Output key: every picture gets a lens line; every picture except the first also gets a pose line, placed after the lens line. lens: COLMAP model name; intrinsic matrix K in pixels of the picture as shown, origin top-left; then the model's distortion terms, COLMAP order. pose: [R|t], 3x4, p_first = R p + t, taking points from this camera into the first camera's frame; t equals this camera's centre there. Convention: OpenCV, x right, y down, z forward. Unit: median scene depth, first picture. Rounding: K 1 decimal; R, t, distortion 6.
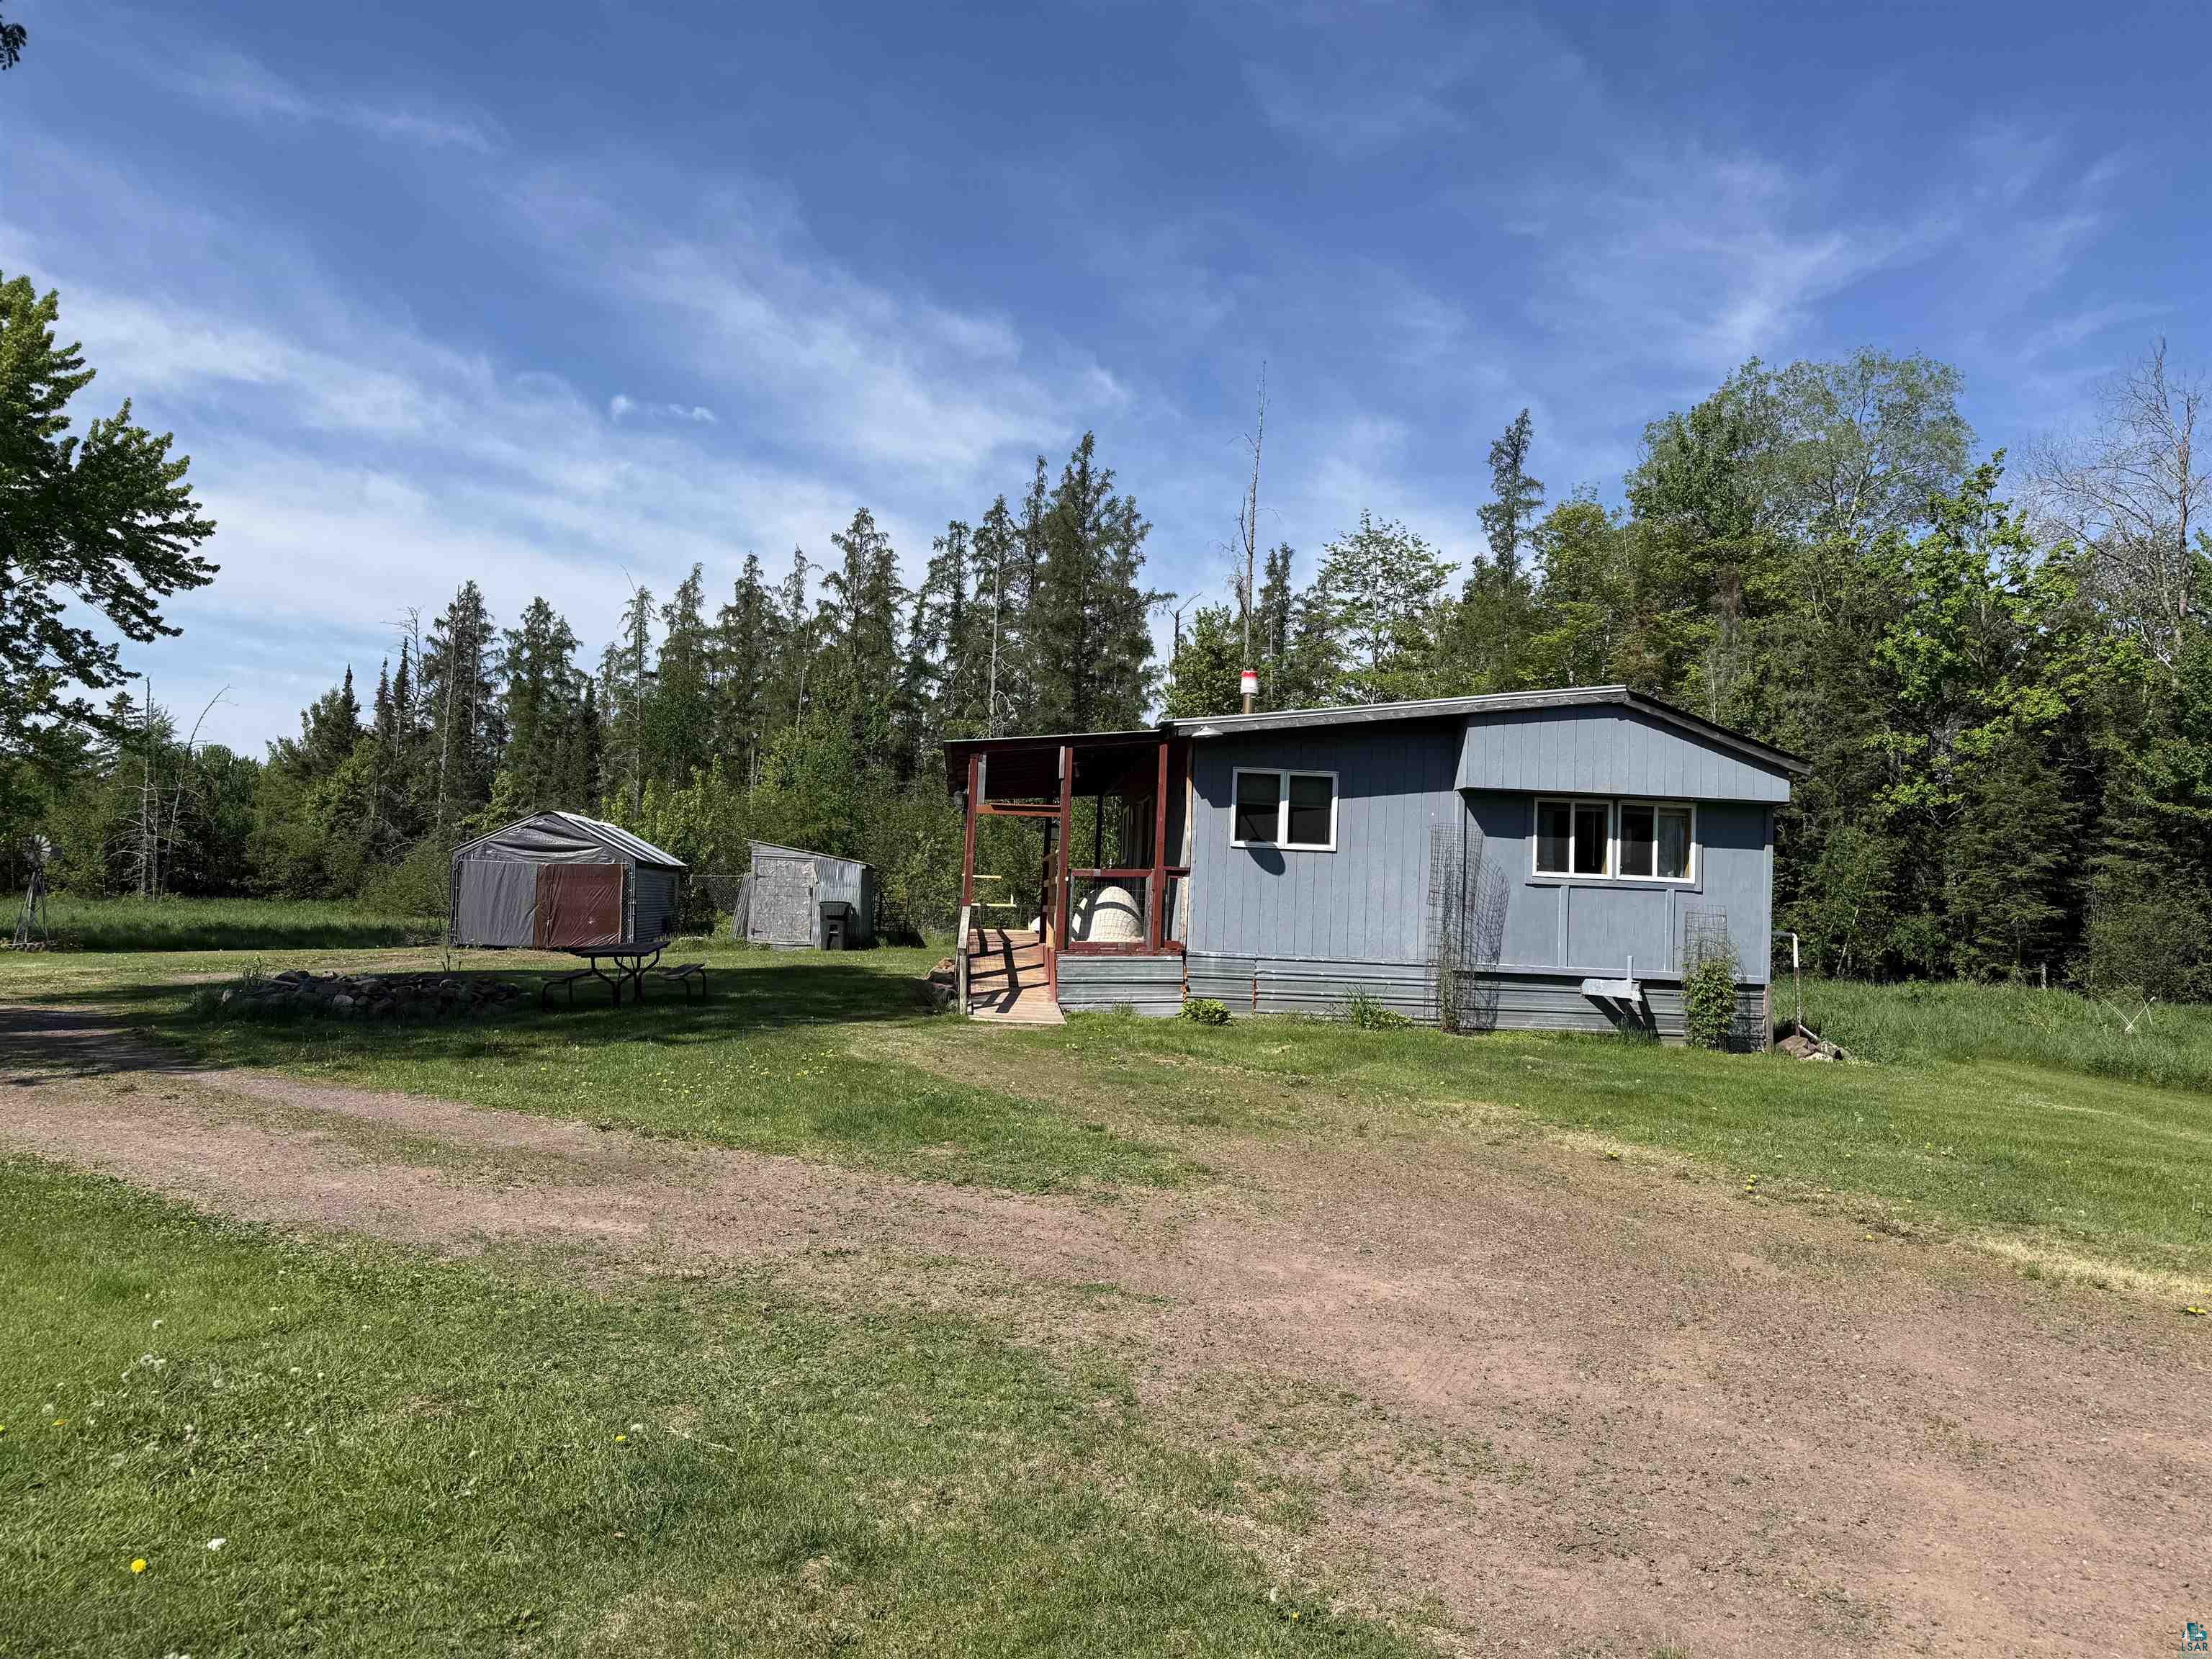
lens RADIAL K [[1574.4, 0, 1104.5], [0, 1574.4, 812.4], [0, 0, 1]] dist [0.027917, -0.021615]
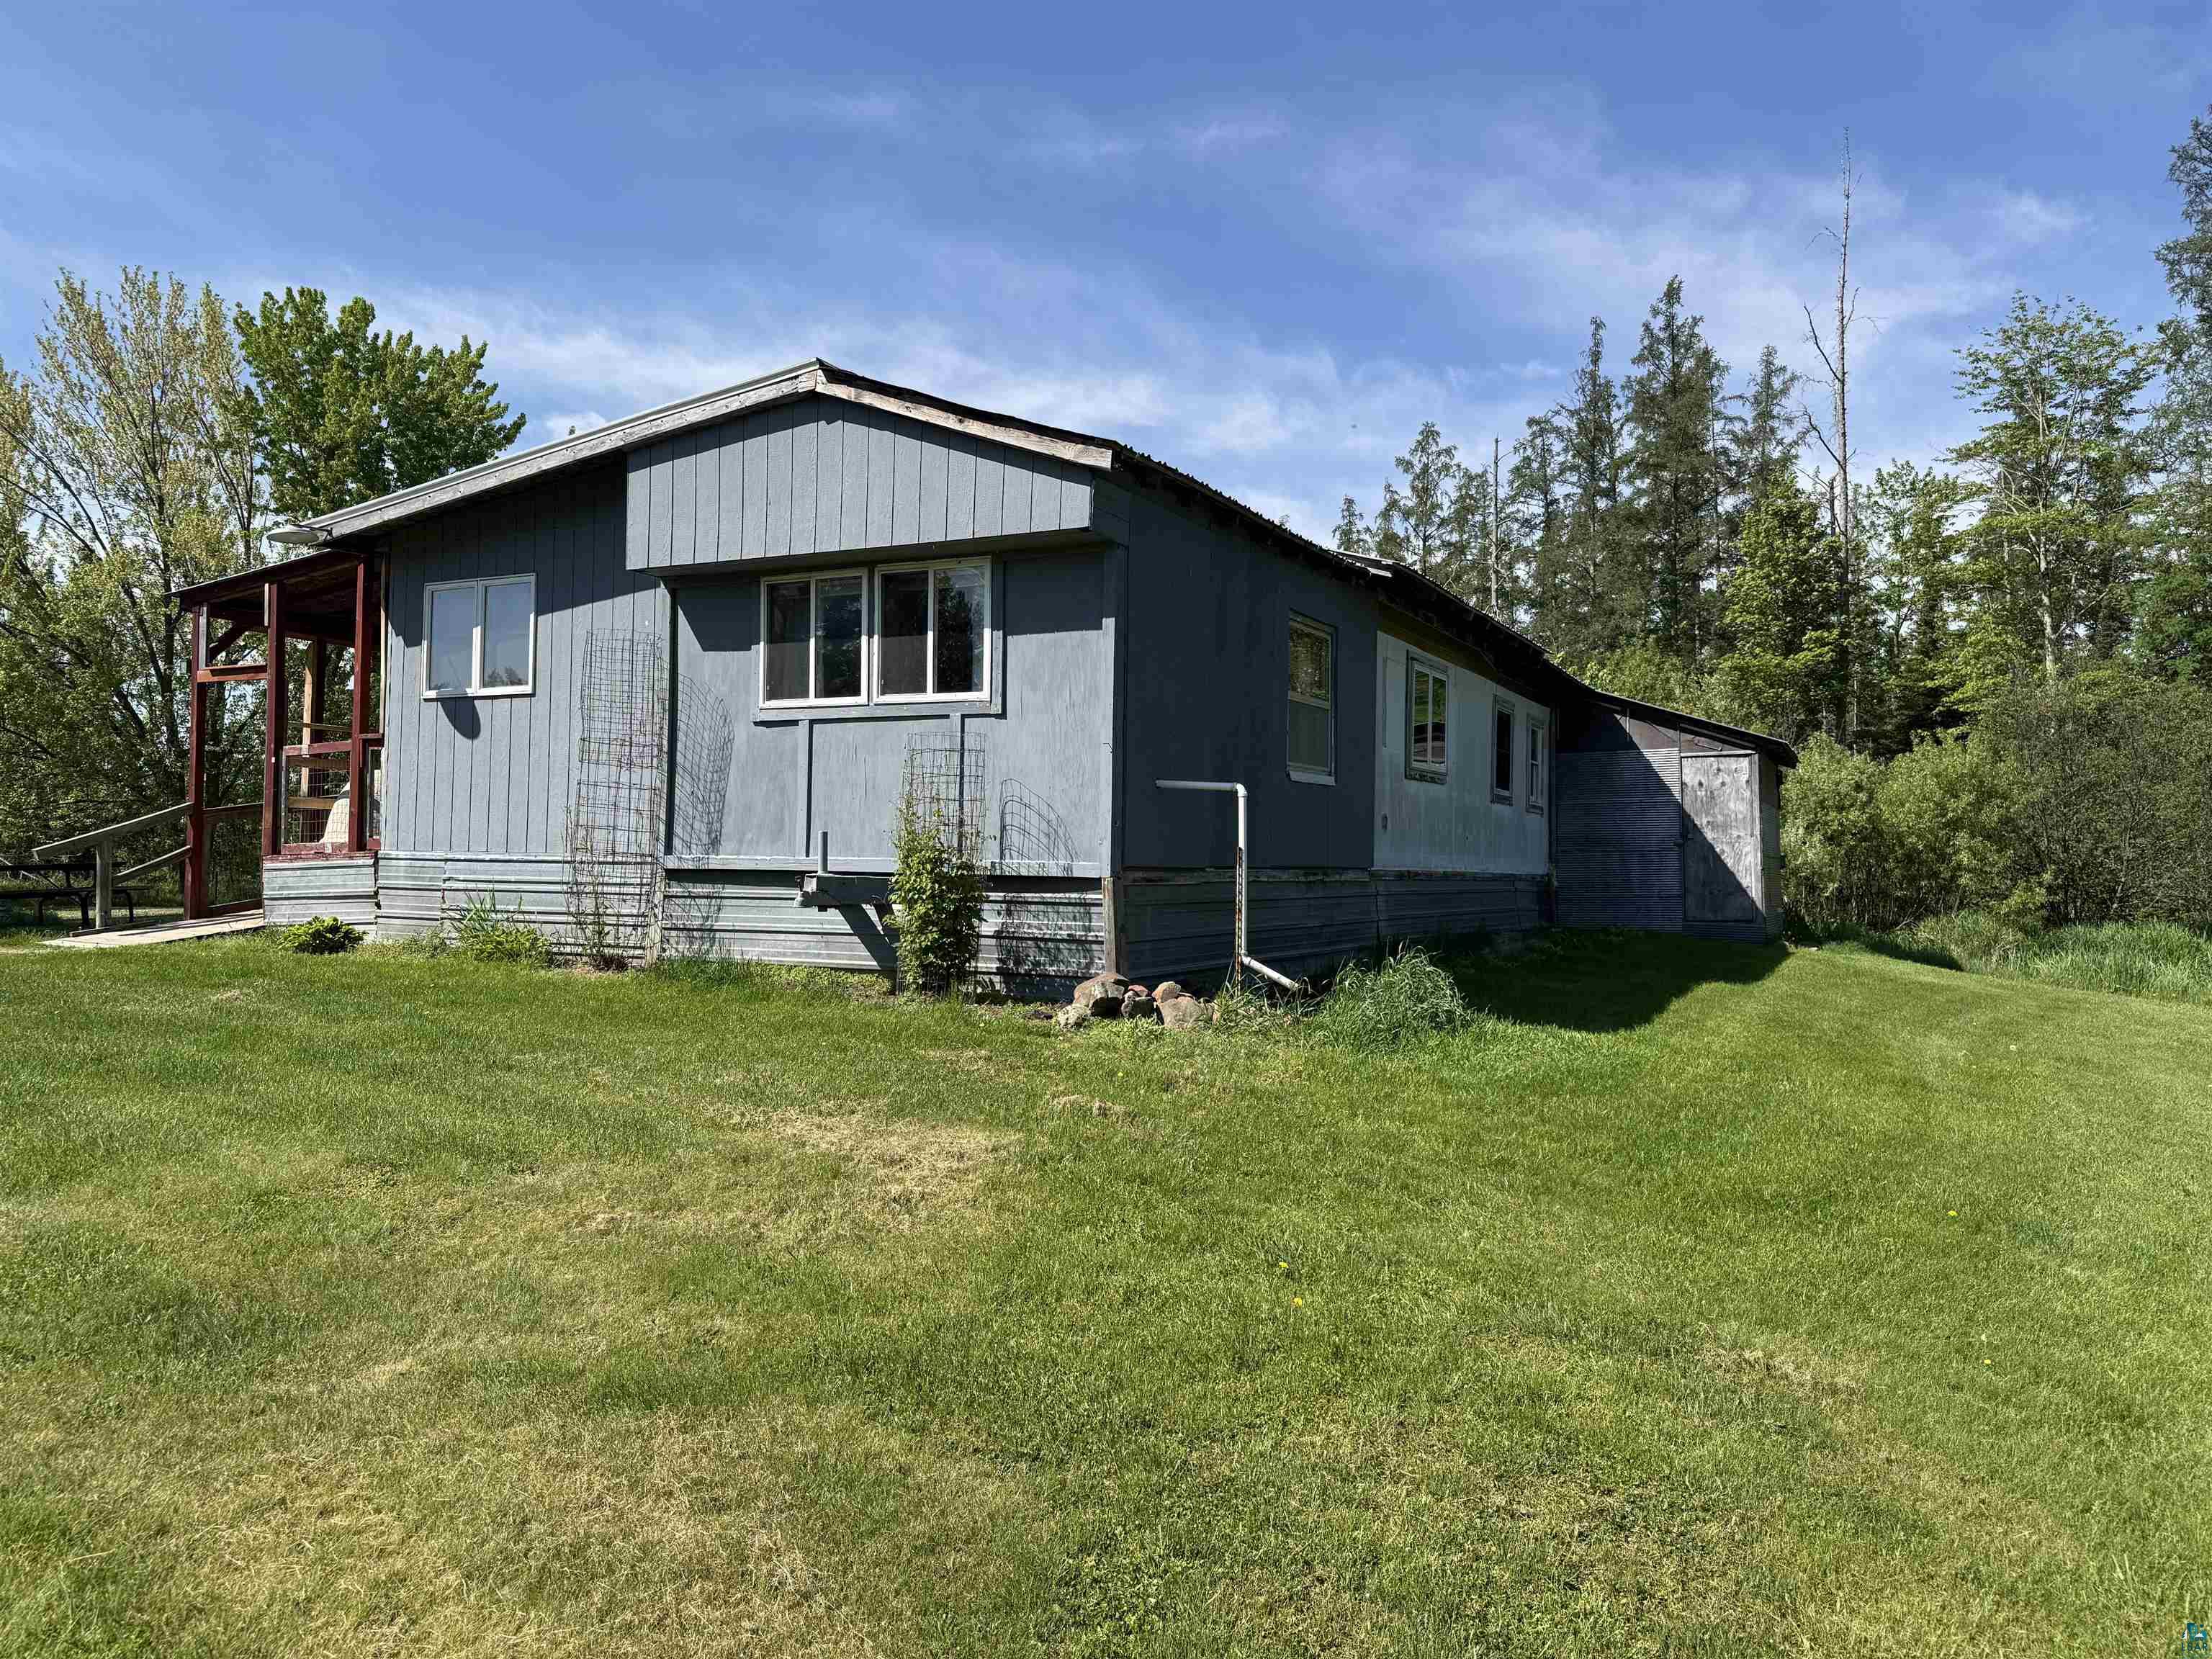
lens RADIAL K [[1688.3, 0, 1106.9], [0, 1688.3, 854.5], [0, 0, 1]] dist [0.012854, -0.004760]
pose [[0.837470, -0.033462, -0.545458, 0.237555], [0.044996, 0.998957, 0.007802, 0.031346], [0.544628, -0.031077, 0.838102, 0.171422]]
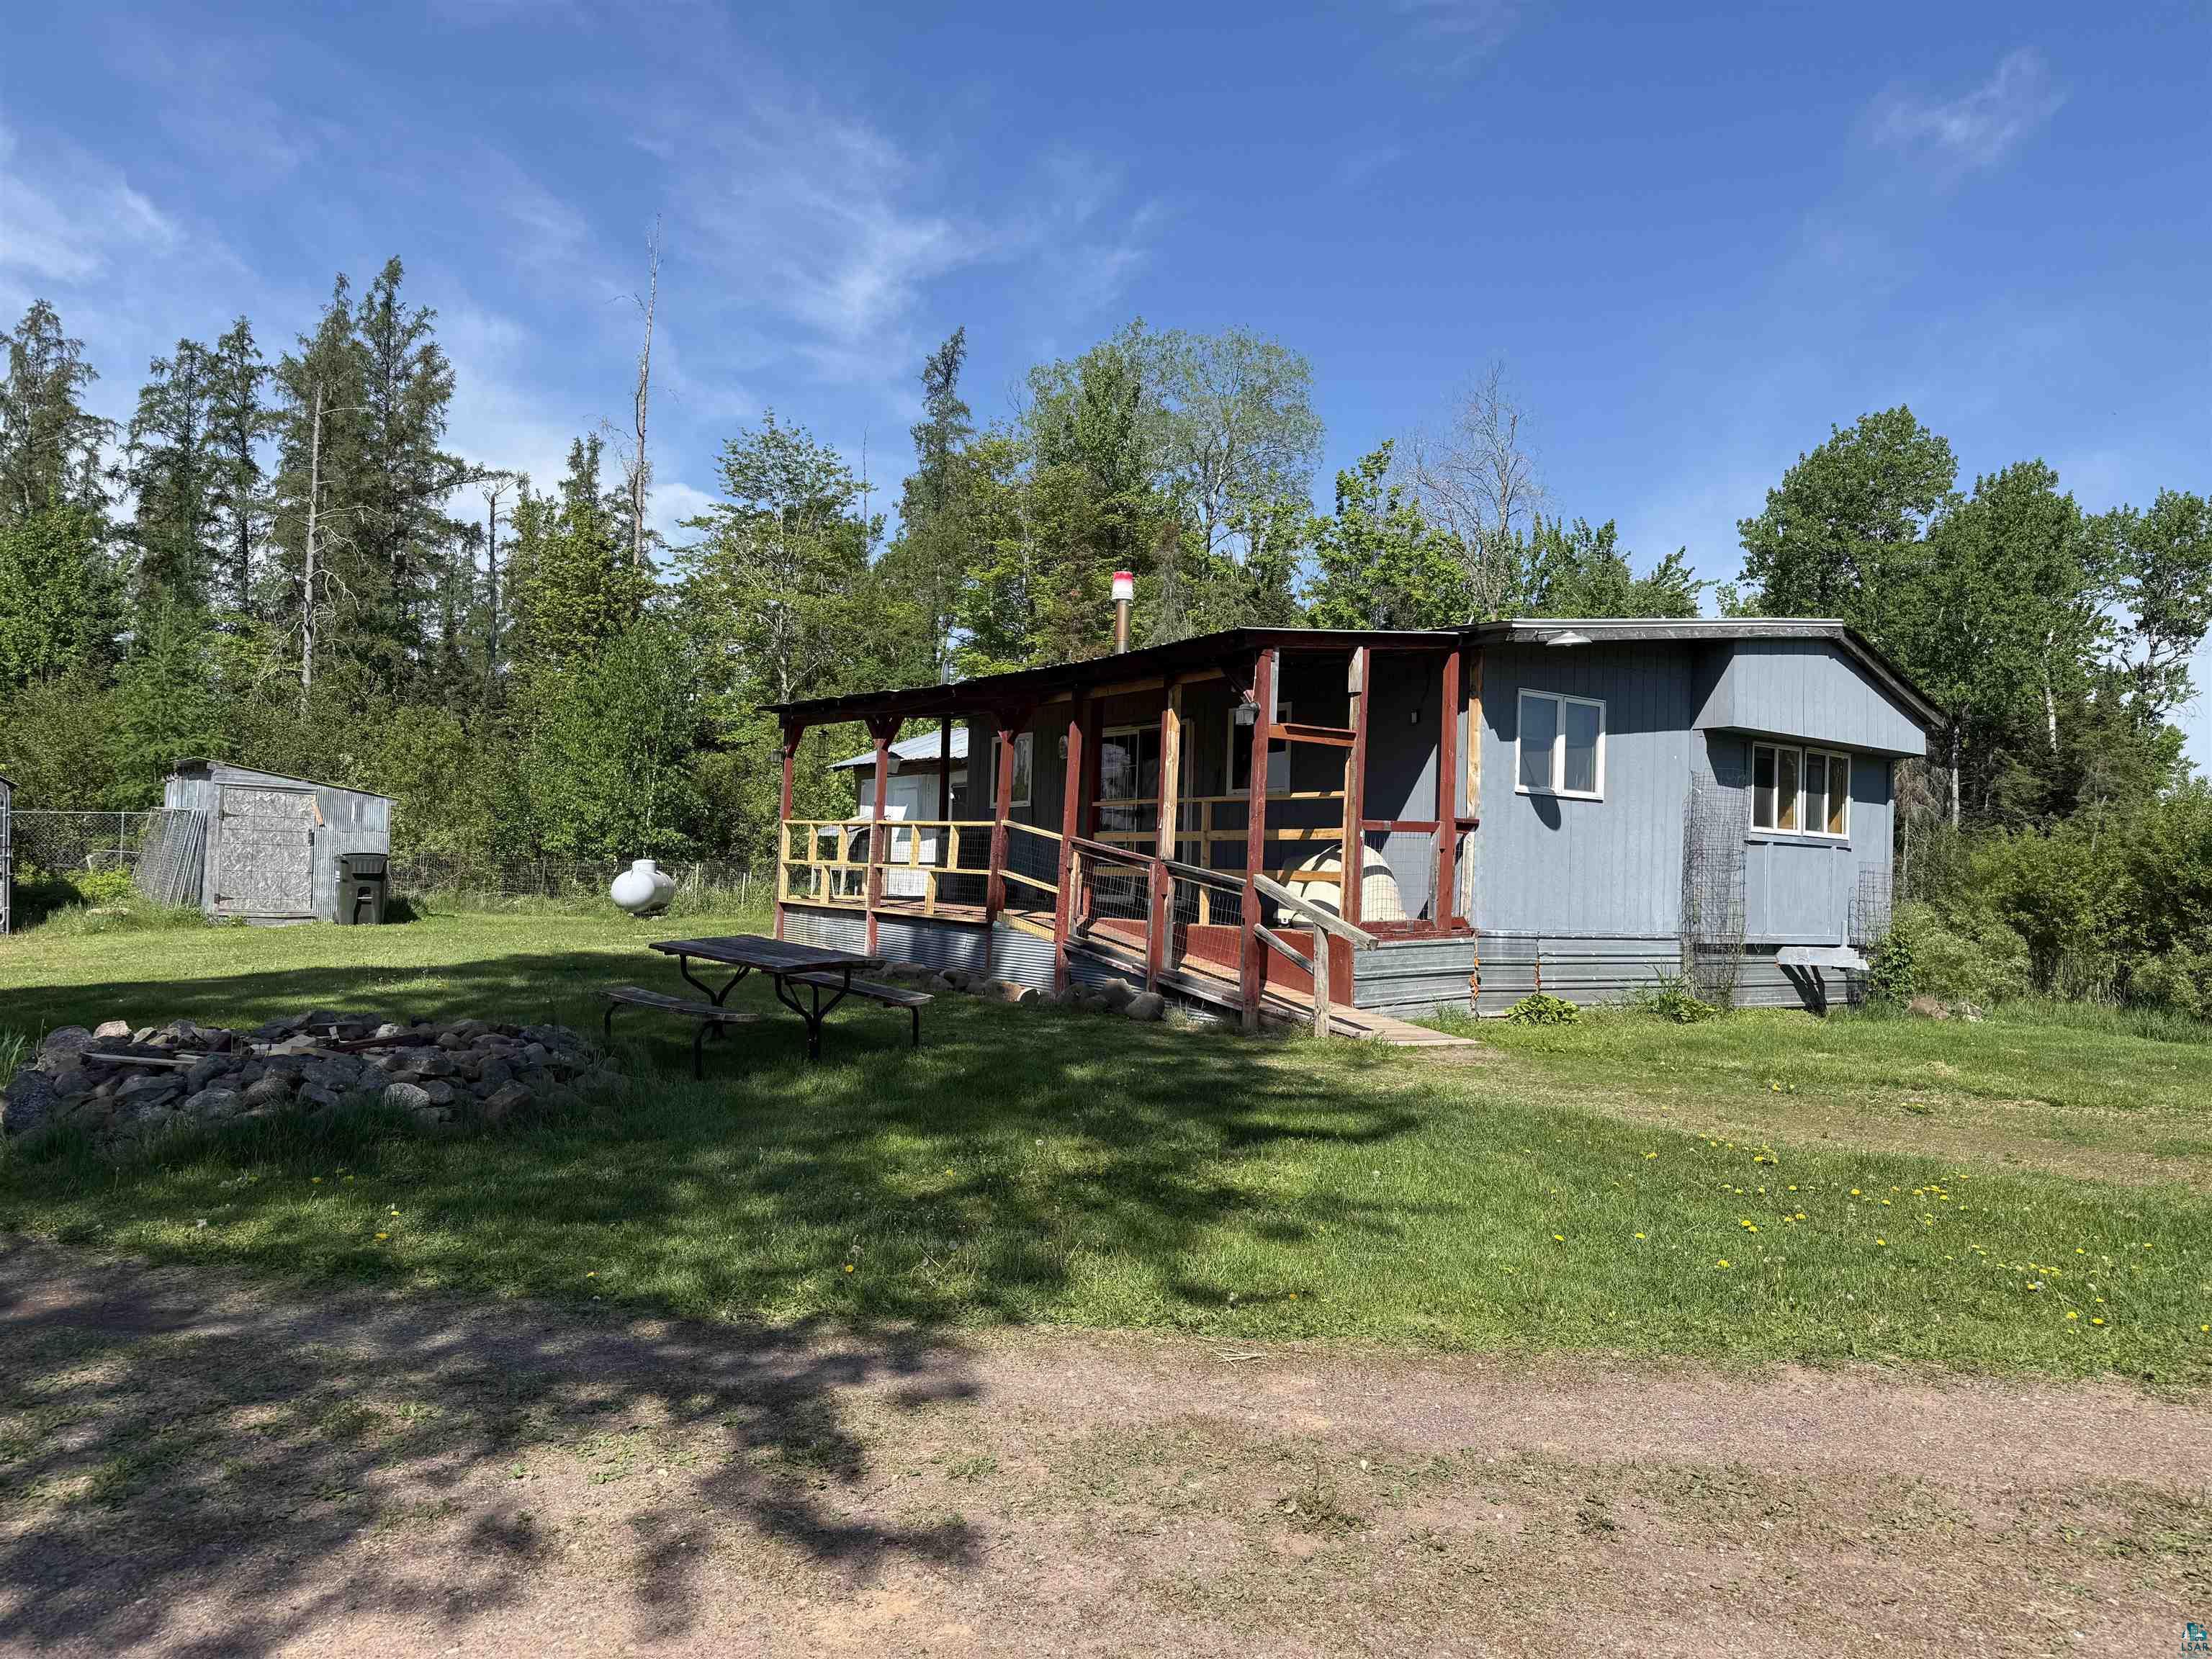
lens RADIAL K [[1574.4, 0, 1102.1], [0, 1574.4, 838.0], [0, 0, 1]] dist [0.027917, -0.021615]
pose [[0.846106, 0.002073, 0.533011, -0.160378], [-0.031225, 0.998468, 0.045682, 0.004865], [-0.532100, -0.055295, 0.844874, 0.146183]]
